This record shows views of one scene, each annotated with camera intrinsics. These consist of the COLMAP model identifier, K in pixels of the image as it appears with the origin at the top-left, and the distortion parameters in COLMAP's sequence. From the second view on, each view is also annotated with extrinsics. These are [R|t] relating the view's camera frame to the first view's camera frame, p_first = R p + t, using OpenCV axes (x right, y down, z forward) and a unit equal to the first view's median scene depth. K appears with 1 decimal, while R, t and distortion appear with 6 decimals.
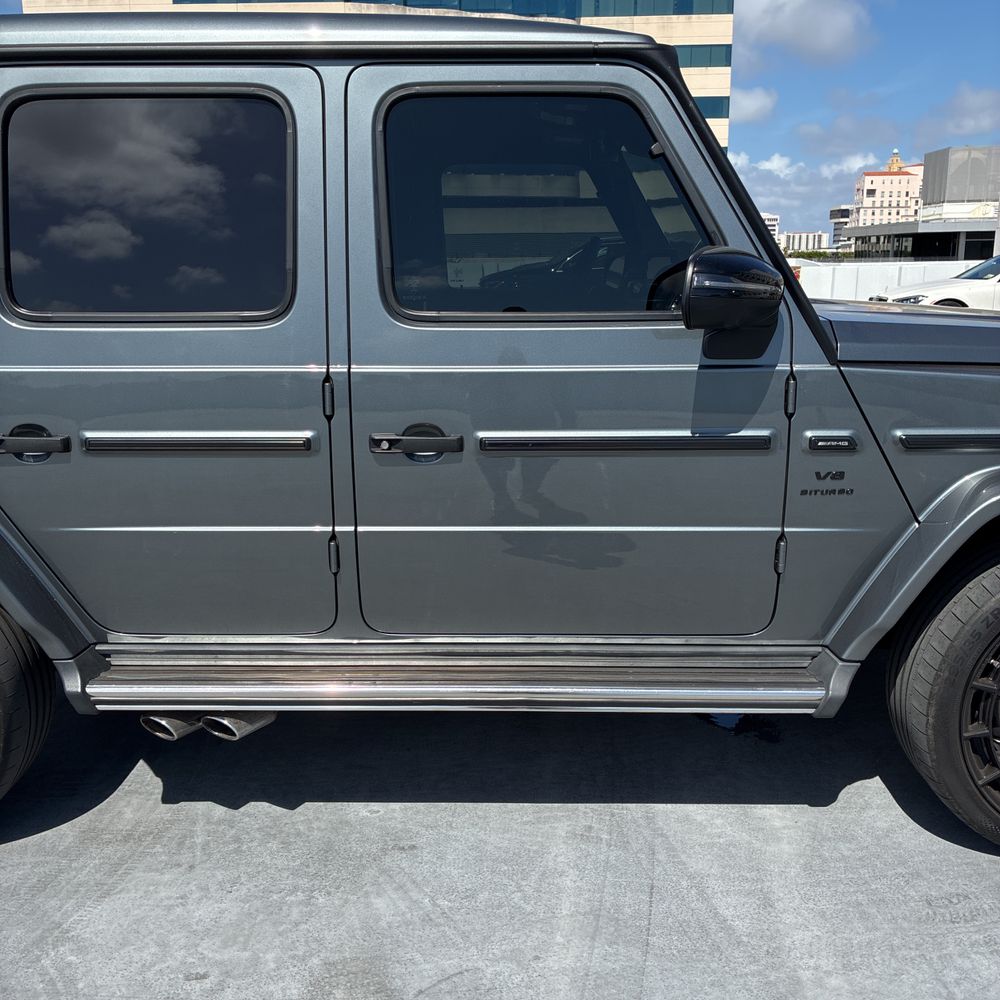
lens RADIAL K [[1014.4, 0, 491.6], [0, 1014.4, 496.8], [0, 0, 1]] dist [0.018018, 0.000000]
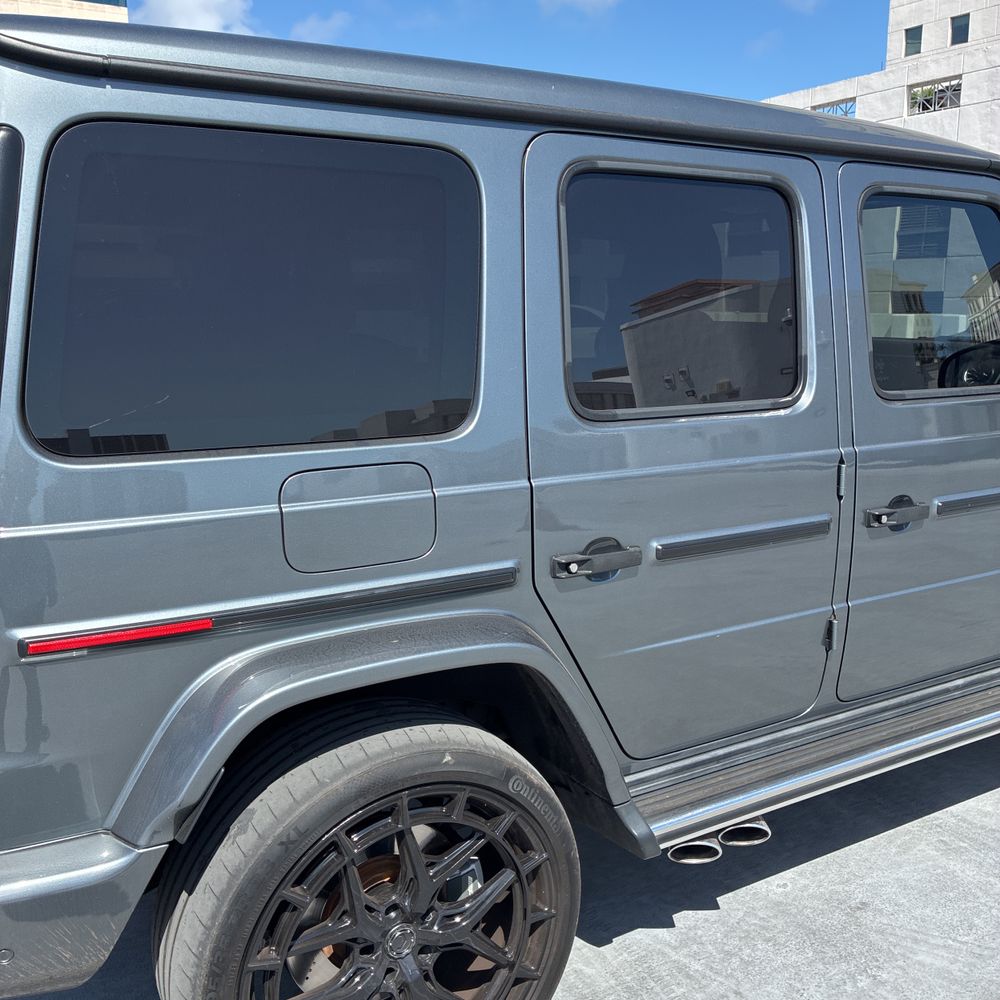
lens RADIAL K [[1014.4, 0, 497.7], [0, 1014.4, 479.7], [0, 0, 1]] dist [0.018018, 0.000000]
pose [[0.843969, -0.080630, 0.530296, -0.965915], [0.106275, 0.994174, -0.017976, -0.111417], [-0.525758, 0.071529, 0.847622, 0.306925]]
